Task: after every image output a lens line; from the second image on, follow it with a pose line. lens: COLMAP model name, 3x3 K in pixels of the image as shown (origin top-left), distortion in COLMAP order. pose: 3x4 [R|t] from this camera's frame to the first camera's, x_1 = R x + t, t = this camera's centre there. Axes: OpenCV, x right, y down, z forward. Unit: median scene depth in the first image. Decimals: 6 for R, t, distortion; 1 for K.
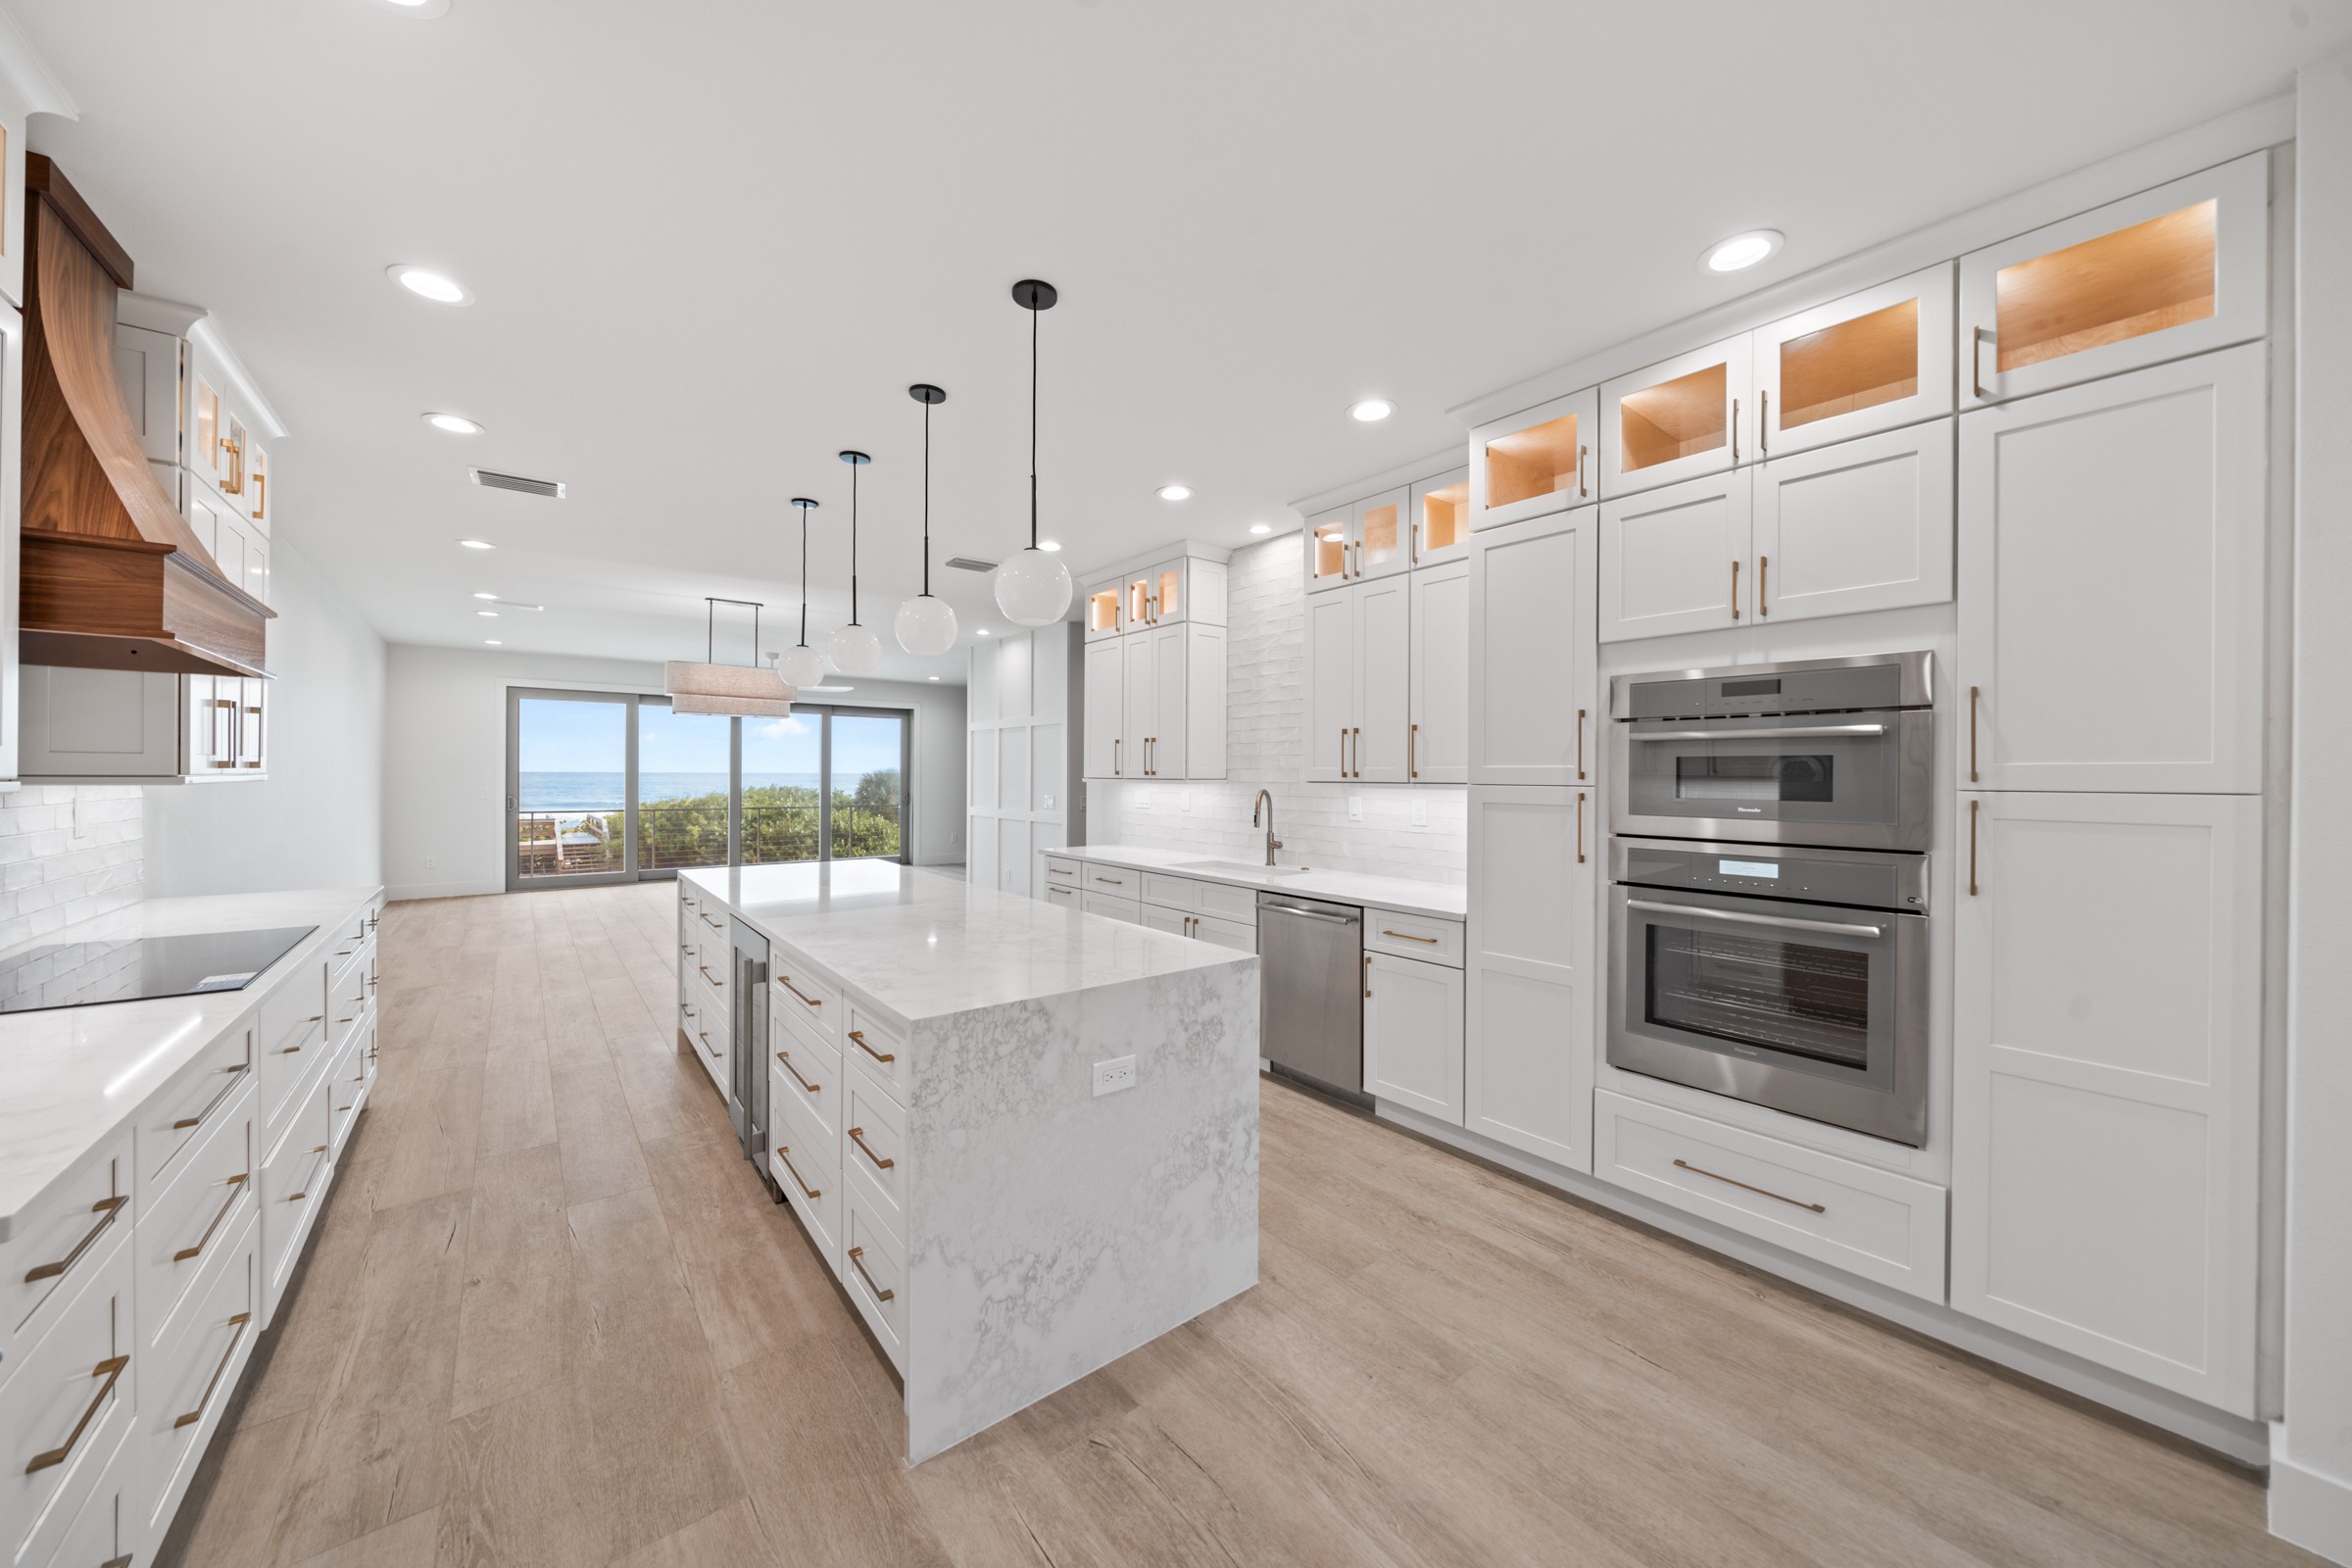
lens RADIAL K [[813.7, 0, 1169.0], [0, 813.7, 775.7], [0, 0, 1]] dist [-0.003855, -0.000061]
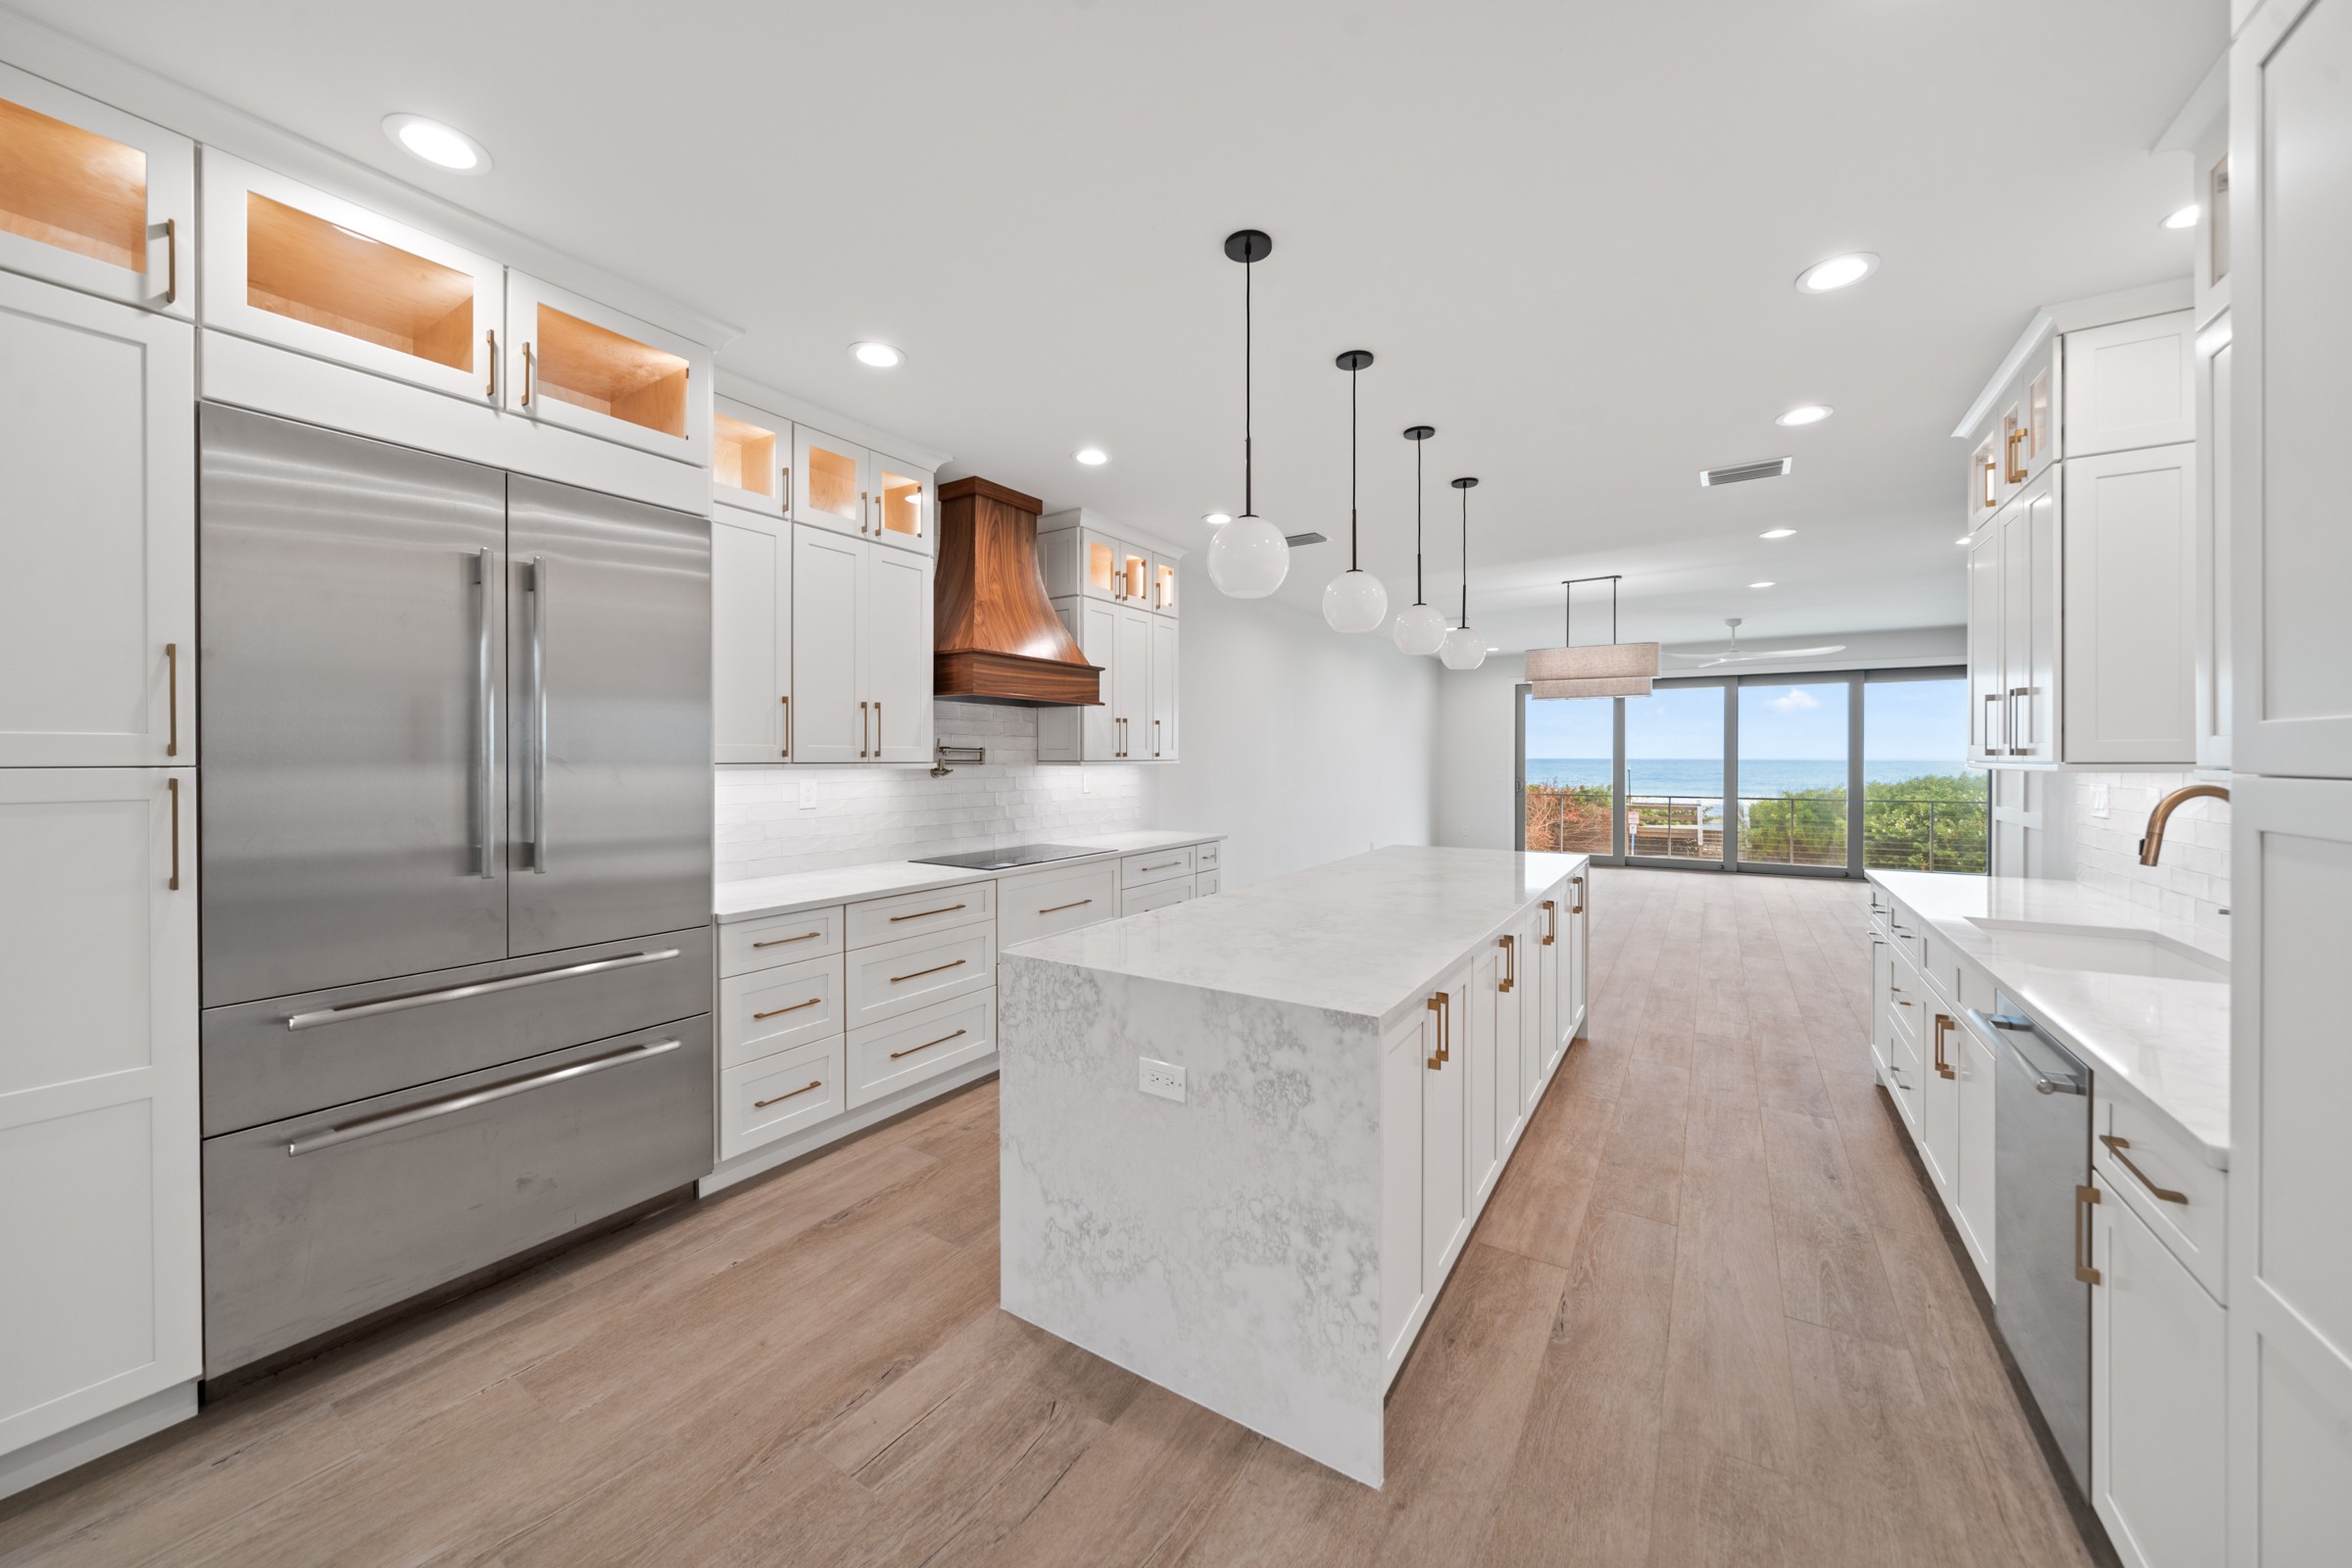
lens RADIAL K [[853.6, 0, 1180.3], [0, 853.6, 760.9], [0, 0, 1]] dist [-0.002062, -0.000387]
pose [[0.318302, -0.003129, -0.947984, 0.868390], [0.002035, 0.999995, -0.002617, 0.007153], [0.947987, -0.001096, 0.318306, 0.712340]]
